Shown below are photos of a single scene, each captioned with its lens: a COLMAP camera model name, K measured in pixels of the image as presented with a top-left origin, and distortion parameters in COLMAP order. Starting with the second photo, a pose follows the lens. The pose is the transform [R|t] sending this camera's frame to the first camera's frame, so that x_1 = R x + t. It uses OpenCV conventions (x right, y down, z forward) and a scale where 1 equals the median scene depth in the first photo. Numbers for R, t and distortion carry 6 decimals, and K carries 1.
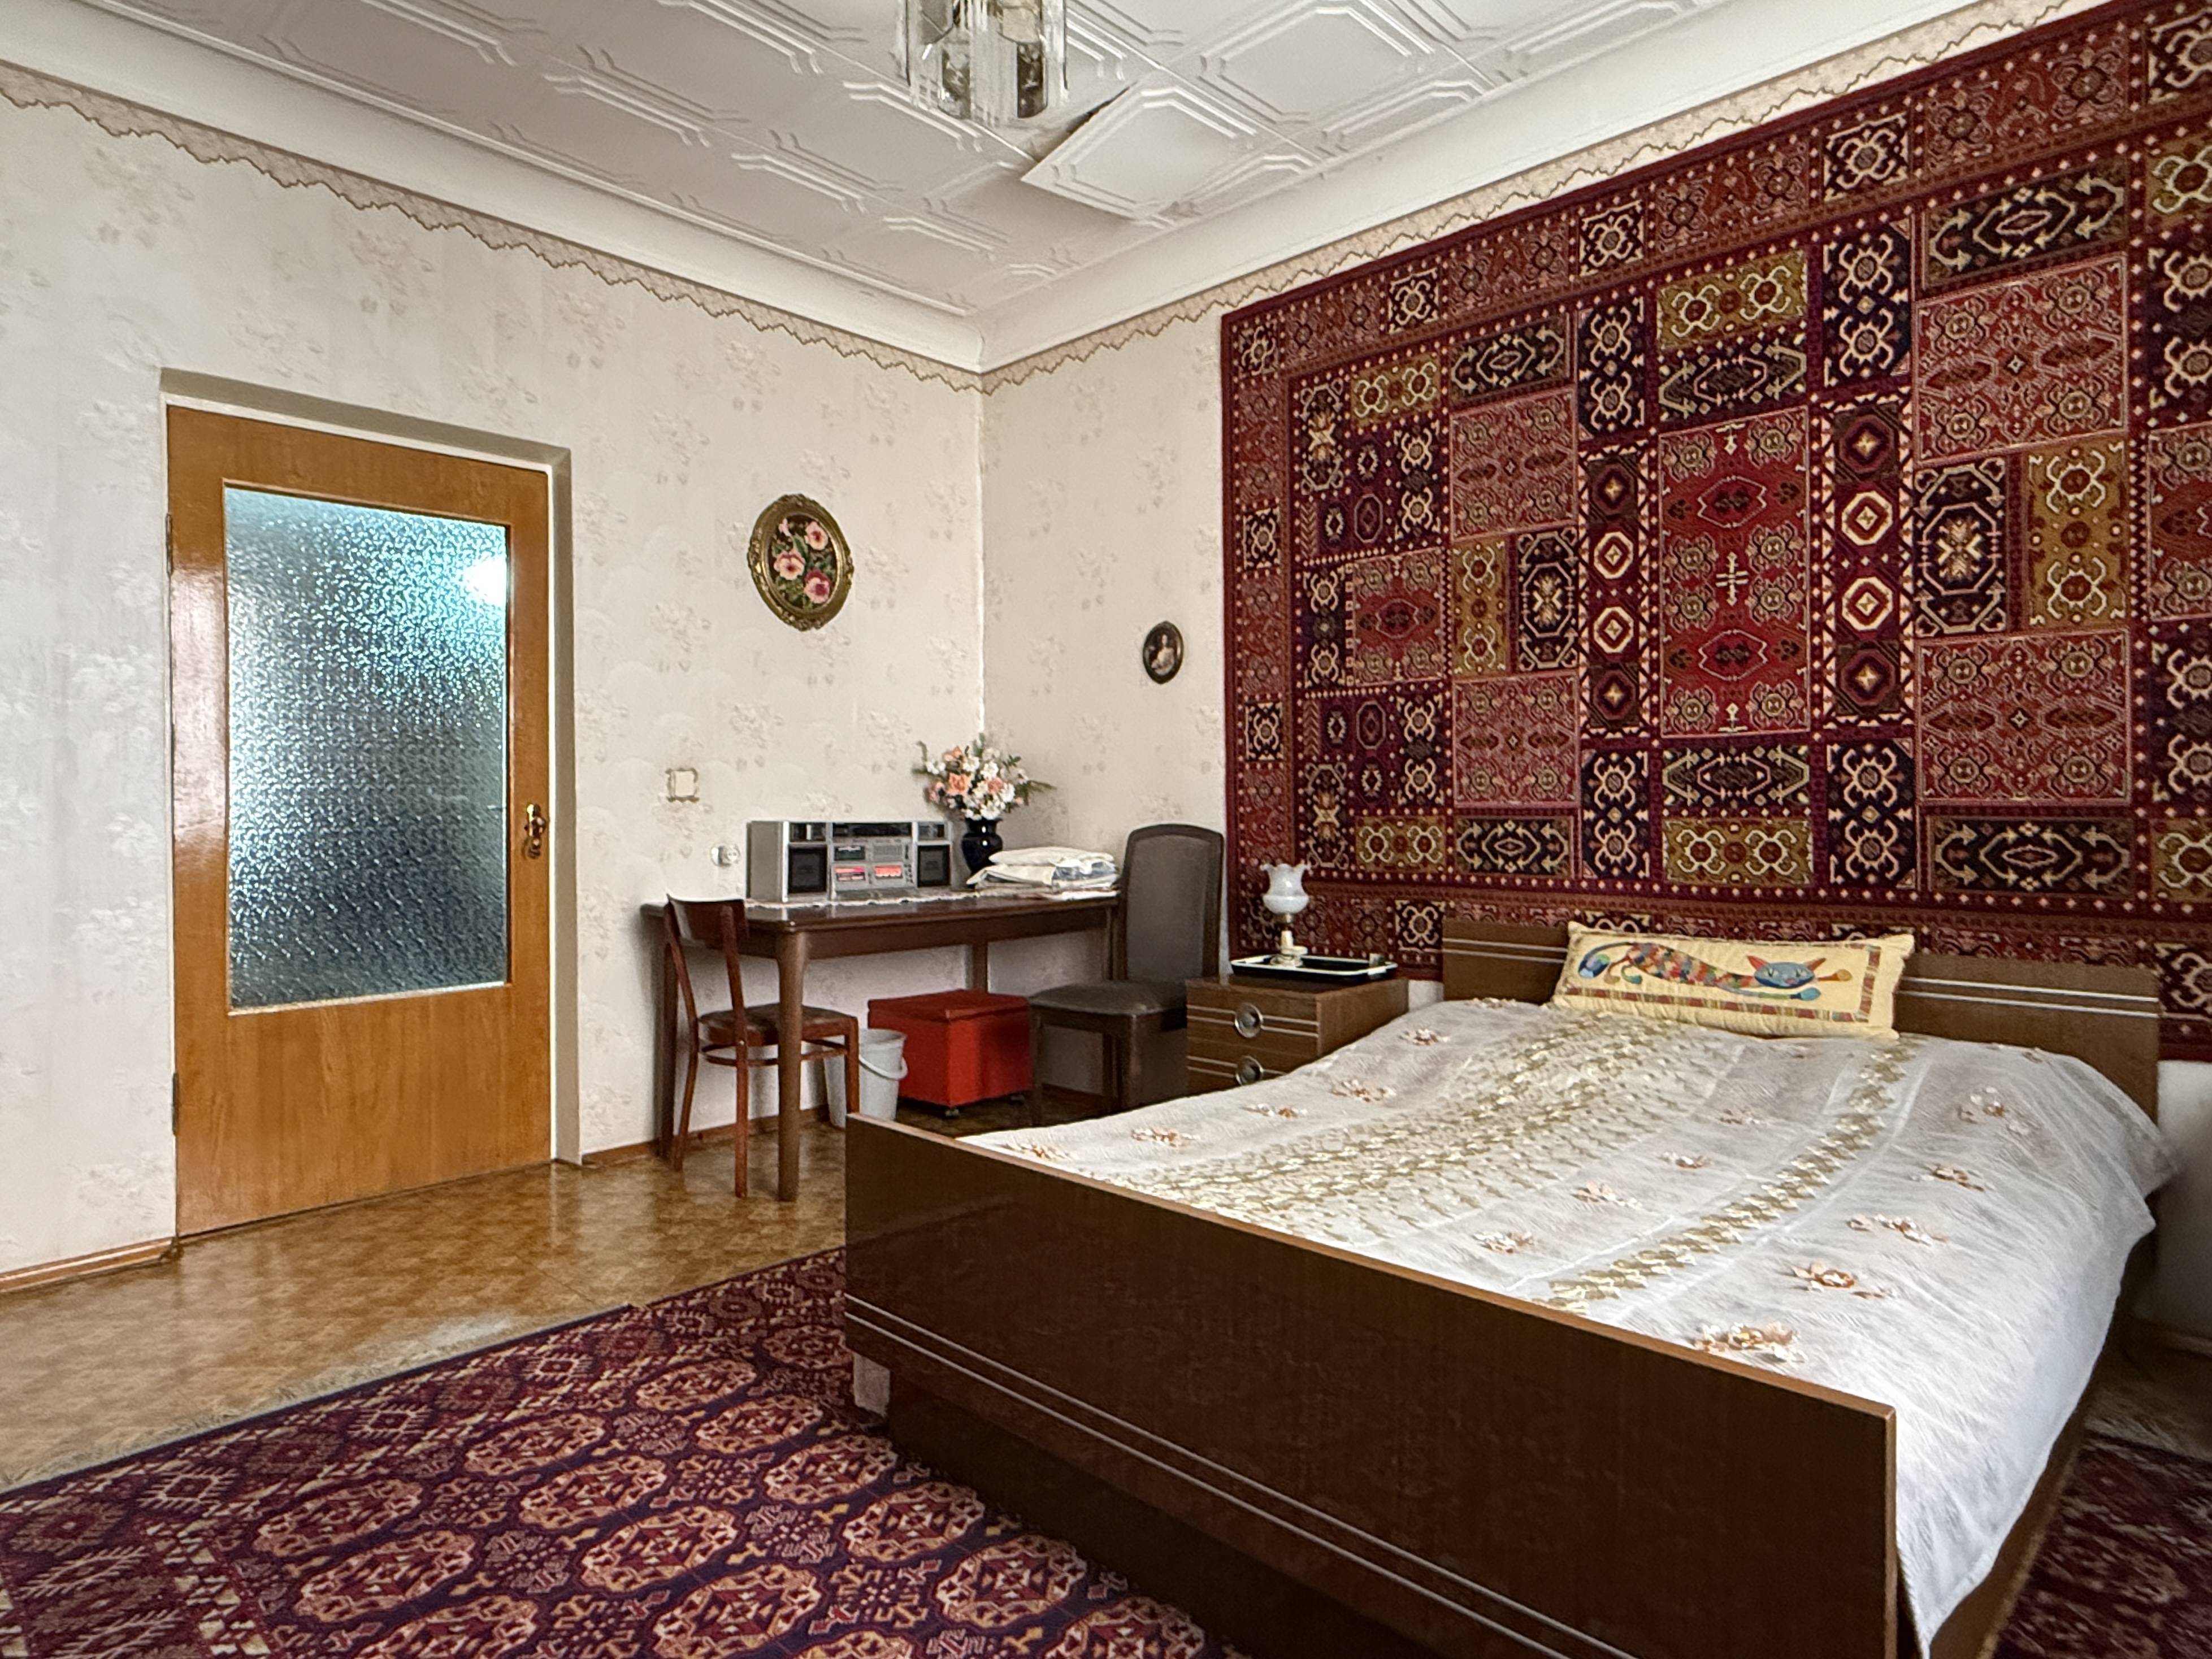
lens RADIAL K [[1261.6, 0, 1096.0], [0, 1261.6, 822.3], [0, 0, 1]] dist [-0.005214, -0.001210]
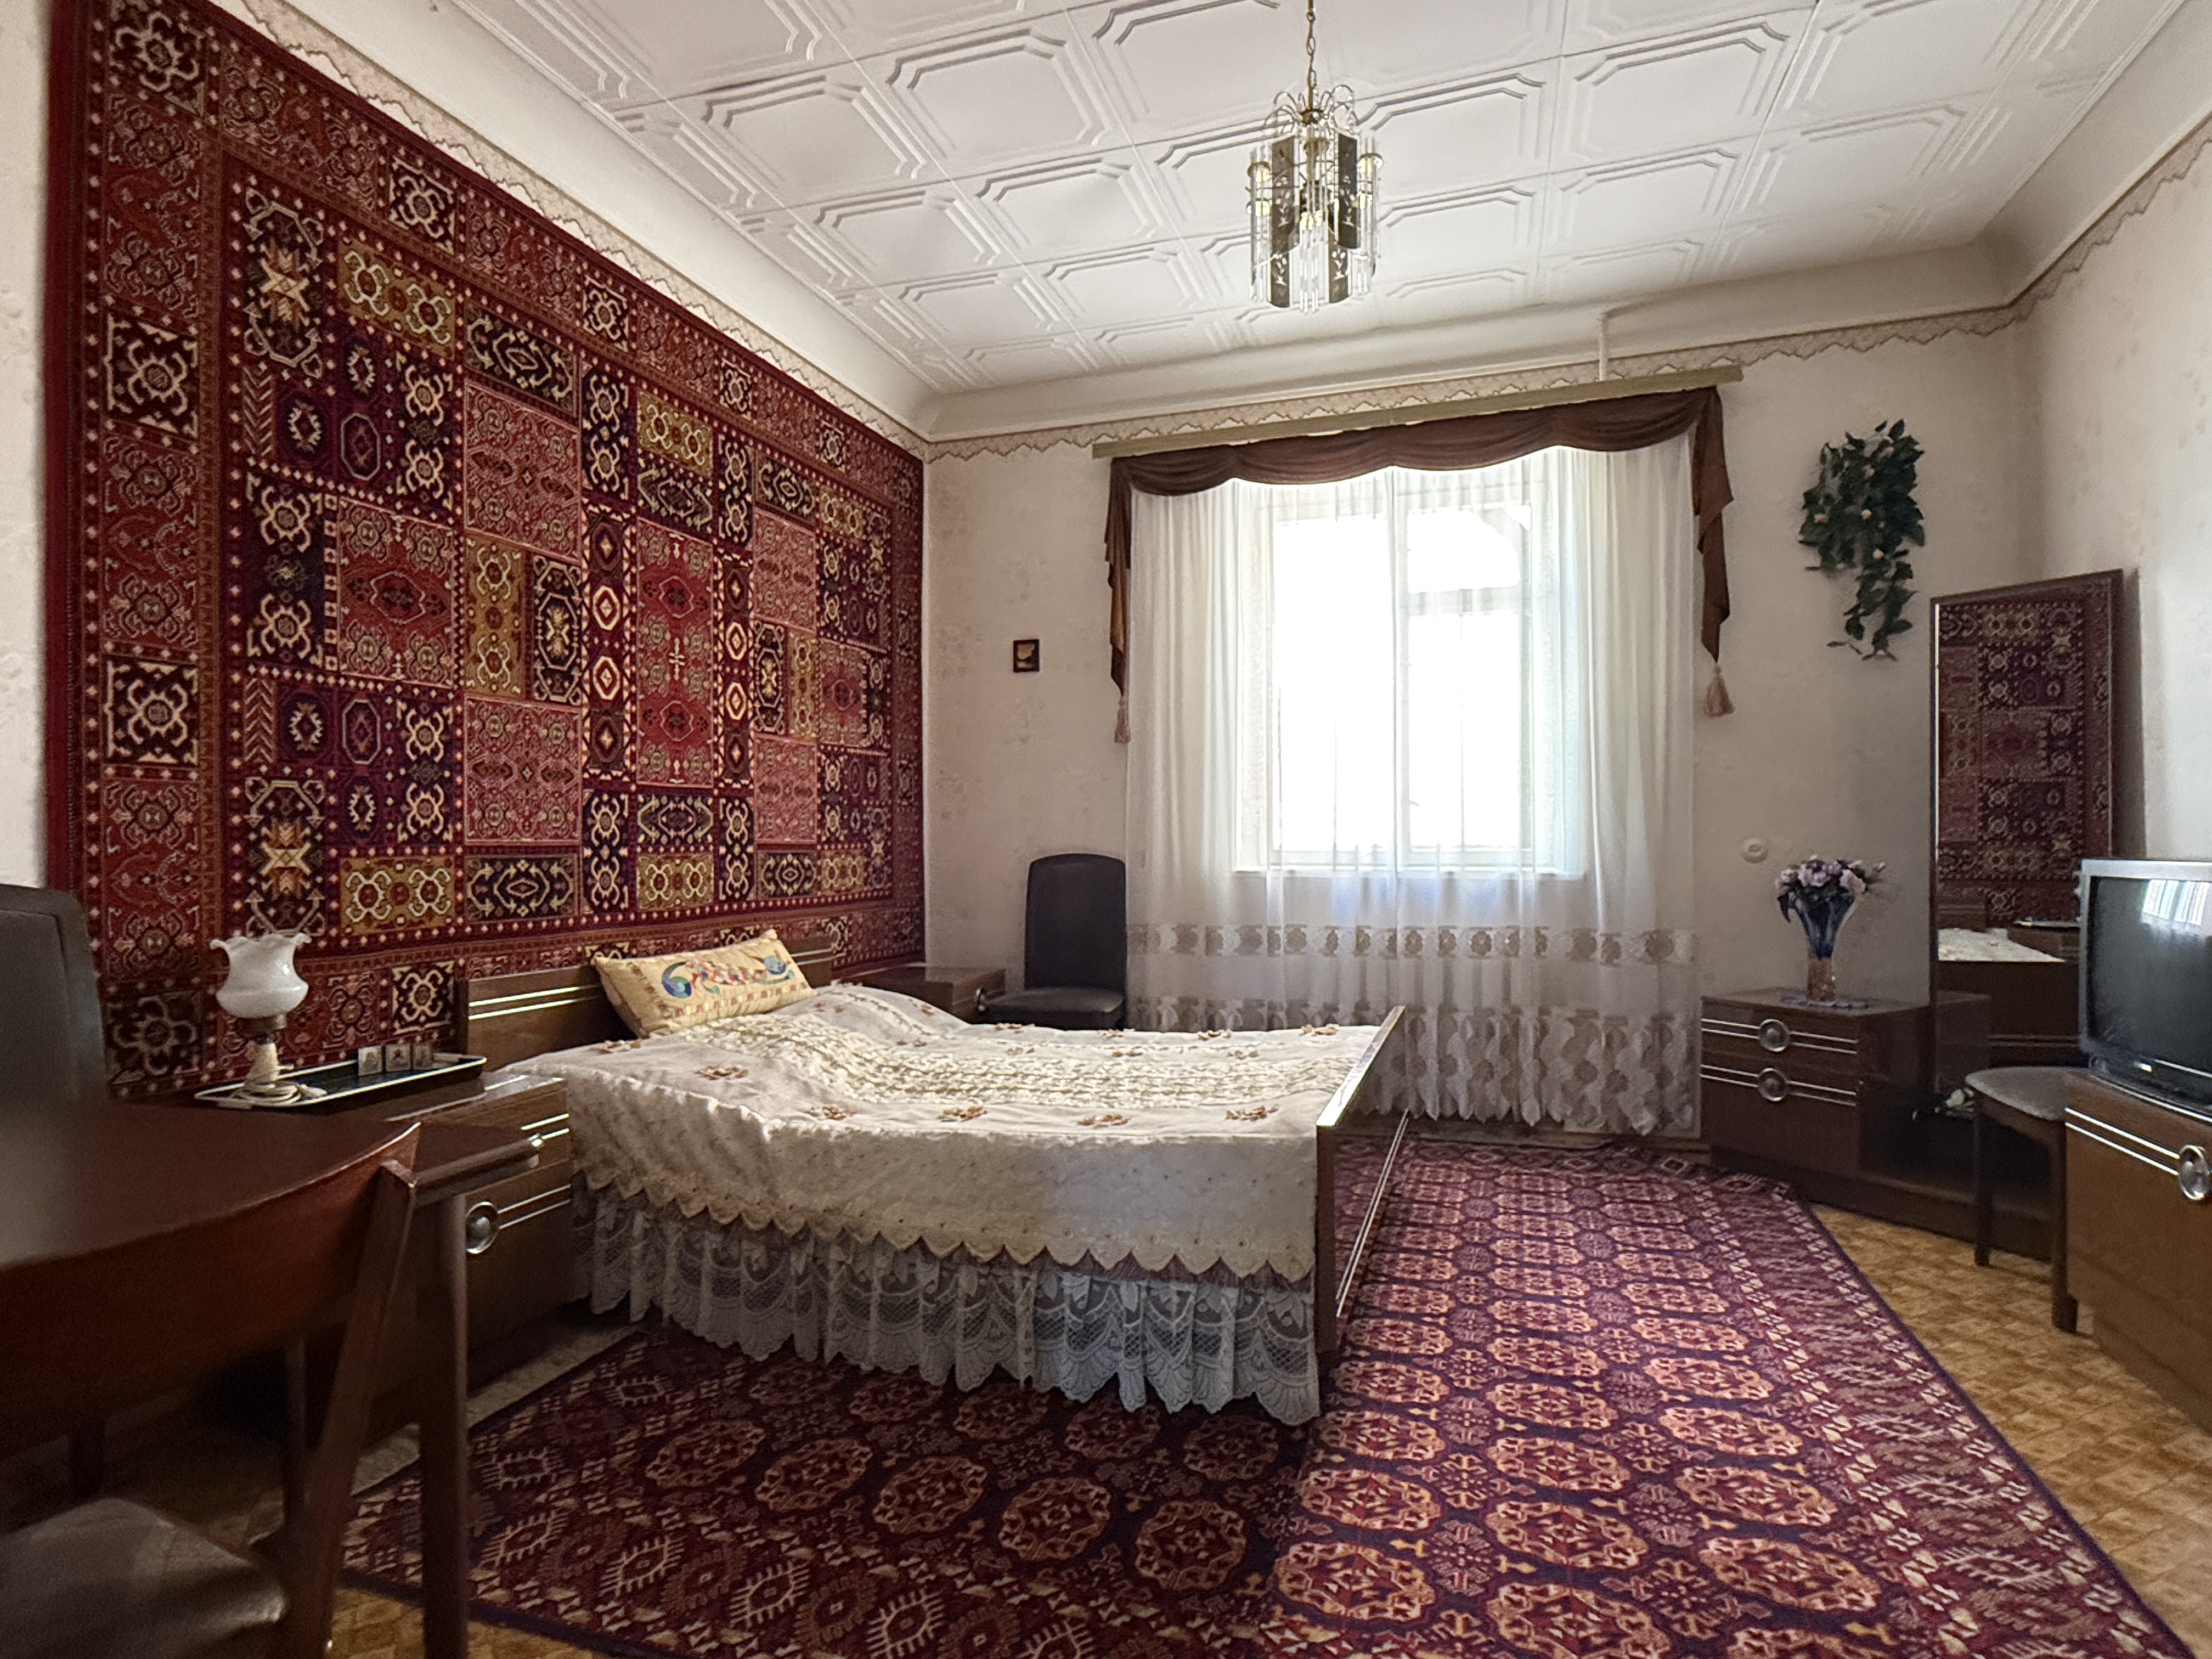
lens RADIAL K [[1171.7, 0, 1101.3], [0, 1171.7, 831.3], [0, 0, 1]] dist [0.008363, -0.002794]
pose [[-0.429364, 0.018775, 0.902936, -0.650593], [0.023335, 0.999681, -0.009690, -0.003815], [-0.902830, 0.016909, -0.429665, 1.033121]]
